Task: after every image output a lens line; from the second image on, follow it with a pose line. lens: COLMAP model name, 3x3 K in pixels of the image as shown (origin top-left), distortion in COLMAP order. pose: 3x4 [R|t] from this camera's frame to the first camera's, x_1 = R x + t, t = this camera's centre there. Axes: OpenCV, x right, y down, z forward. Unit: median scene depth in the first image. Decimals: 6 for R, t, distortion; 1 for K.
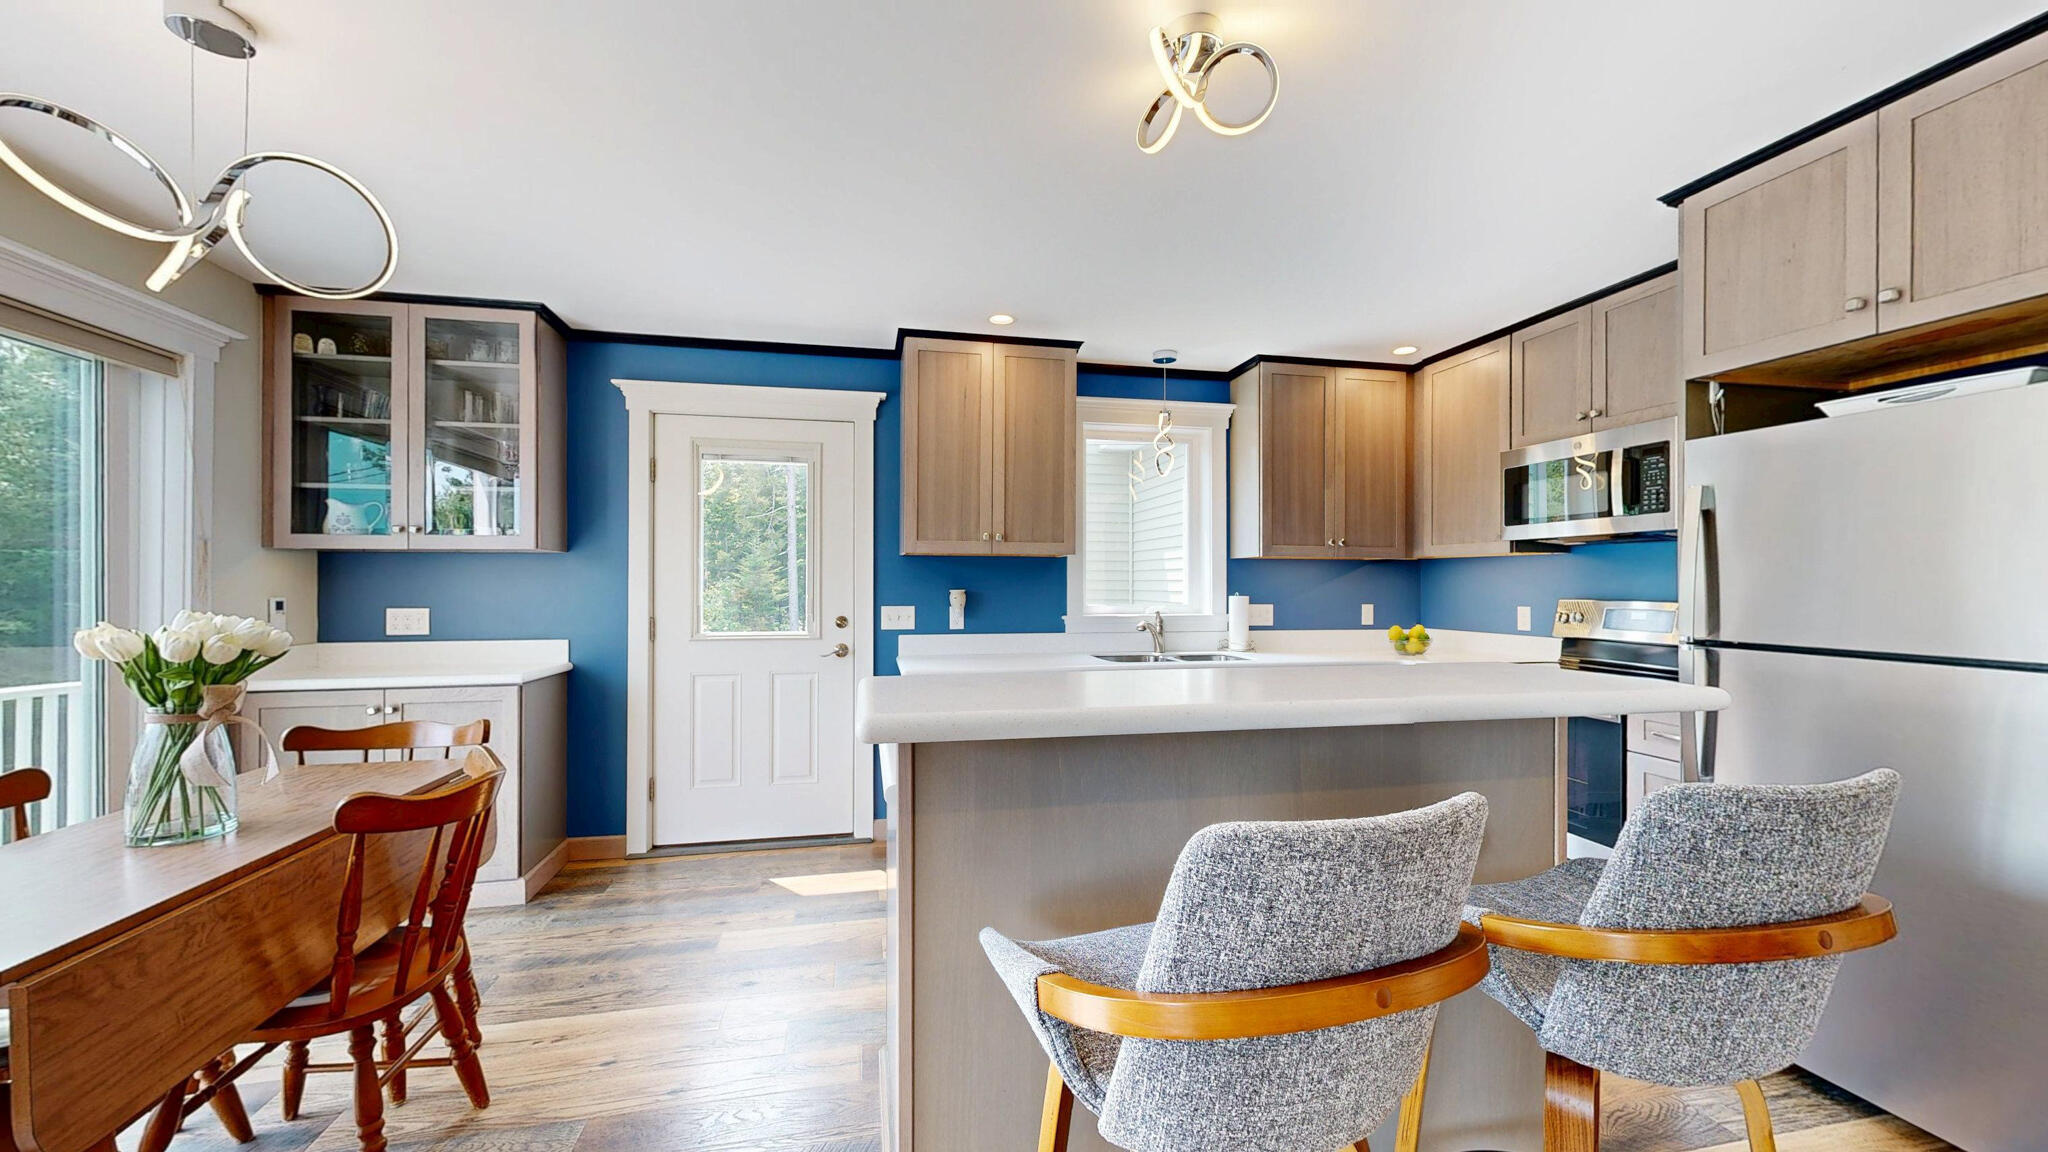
lens RADIAL K [[739.1, 0, 1033.3], [0, 739.1, 569.8], [0, 0, 1]] dist [0.002521, 0.000147]
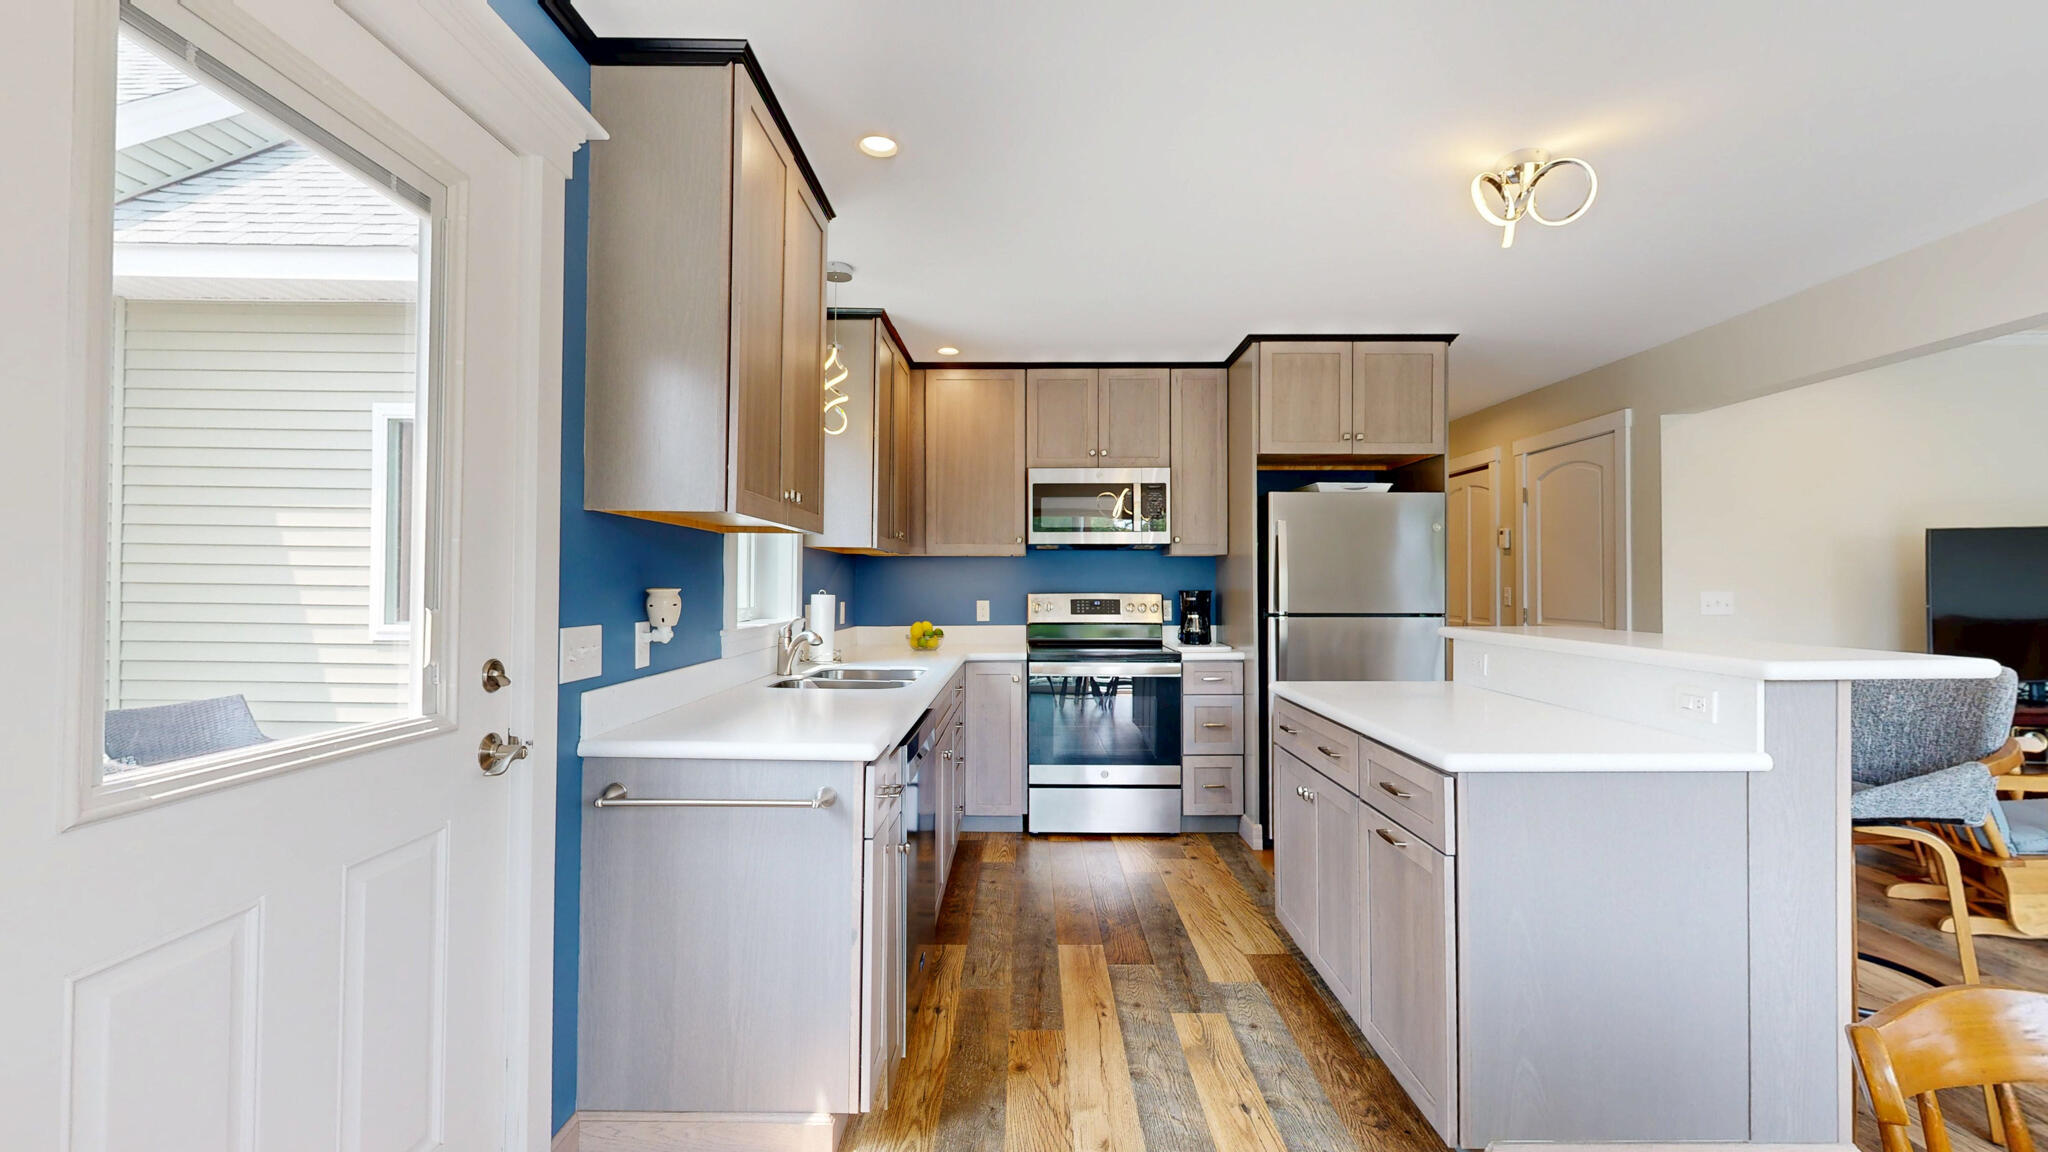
lens RADIAL K [[839.3, 0, 1021.9], [0, 839.3, 564.9], [0, 0, 1]] dist [0.019511, 0.000805]
pose [[0.250214, 0.021871, 0.967943, -0.852420], [-0.020099, 0.999647, -0.017391, 0.022349], [-0.967982, -0.015104, 0.250565, 0.881765]]
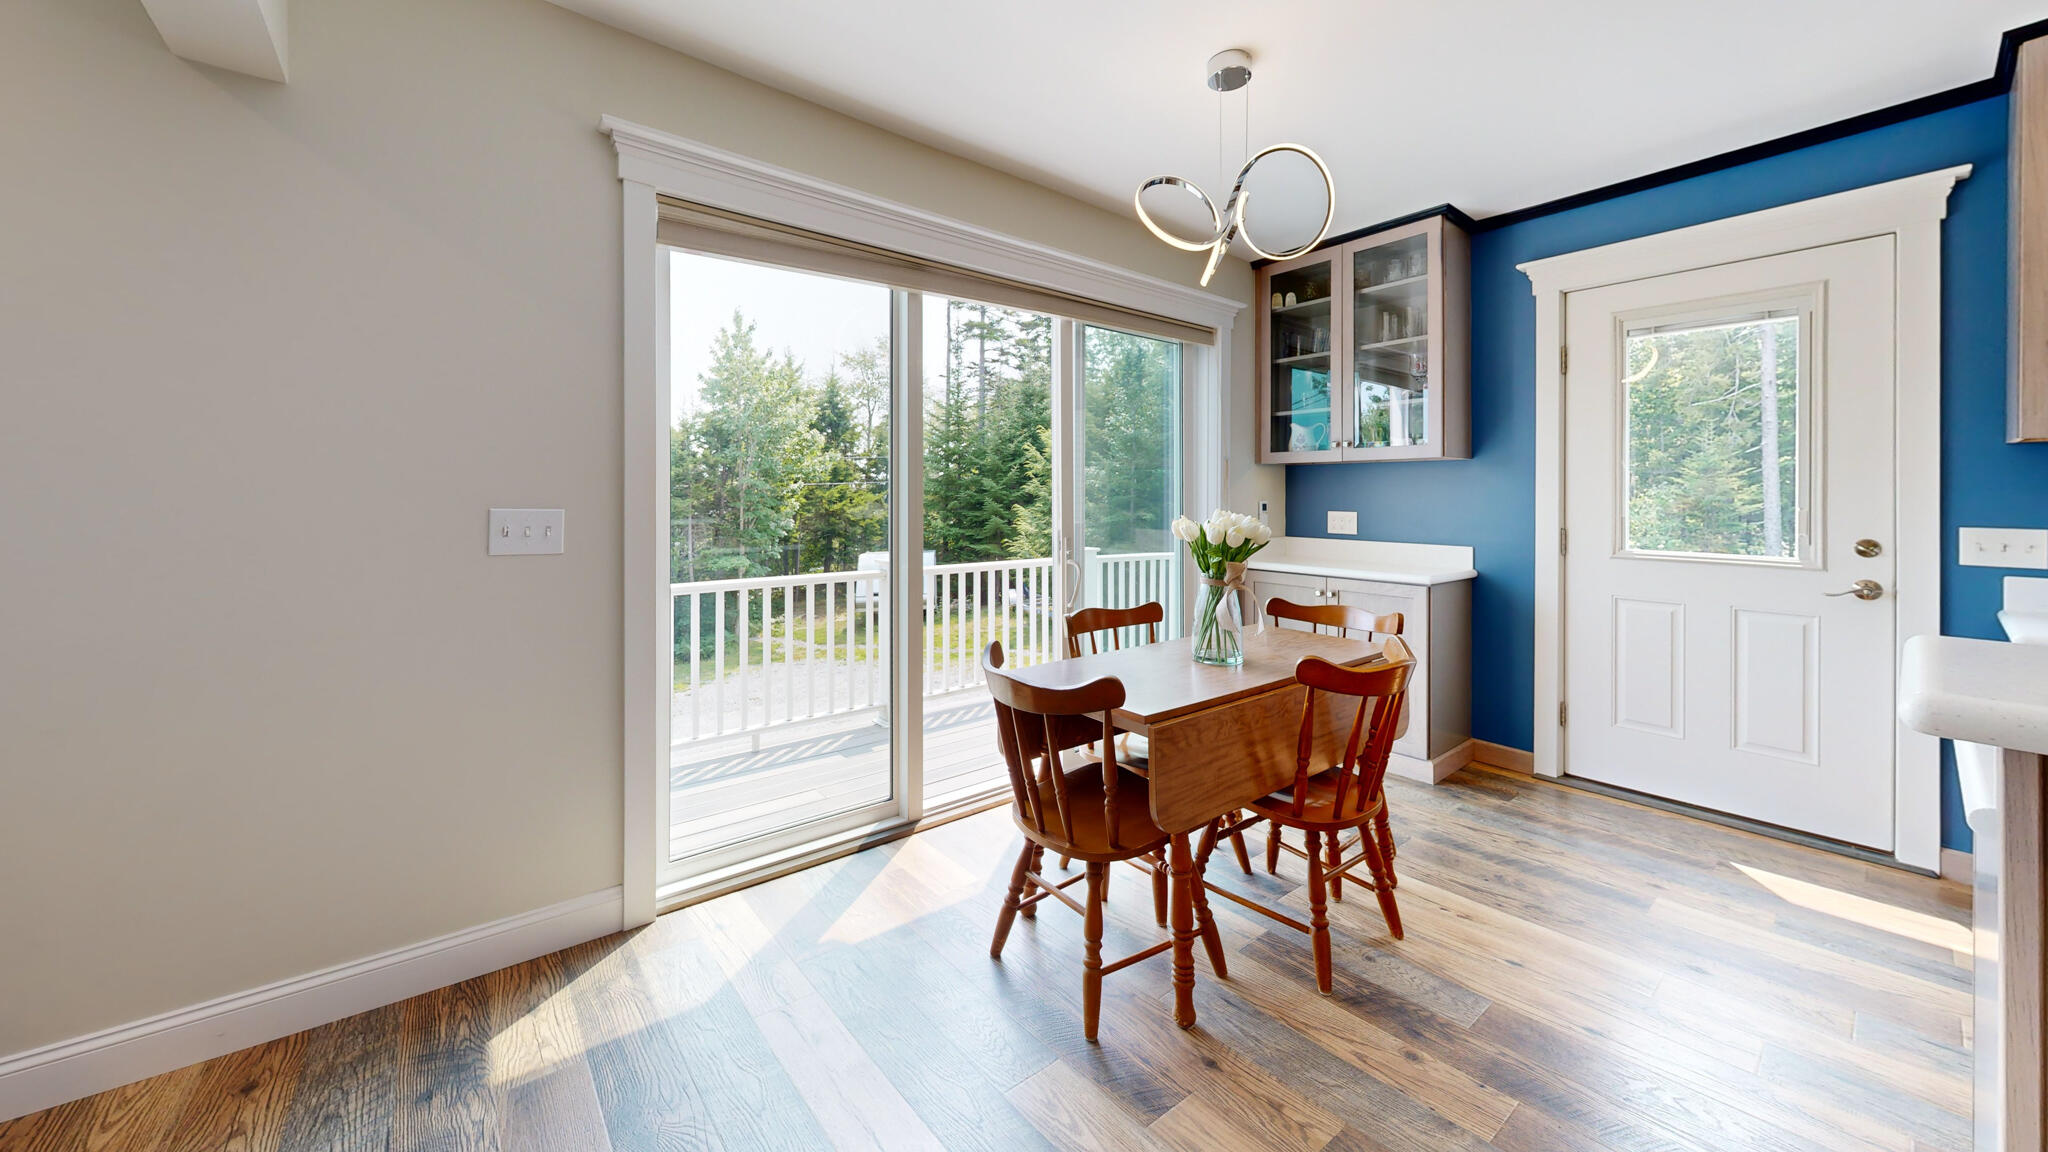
lens RADIAL K [[739.1, 0, 1032.1], [0, 739.1, 490.5], [0, 0, 1]] dist [0.002521, 0.000147]
pose [[0.454579, -0.000375, -0.890706, 0.000322], [0.000415, 1.000000, -0.000209, 0.025823], [0.890706, -0.000275, 0.454580, 0.000876]]
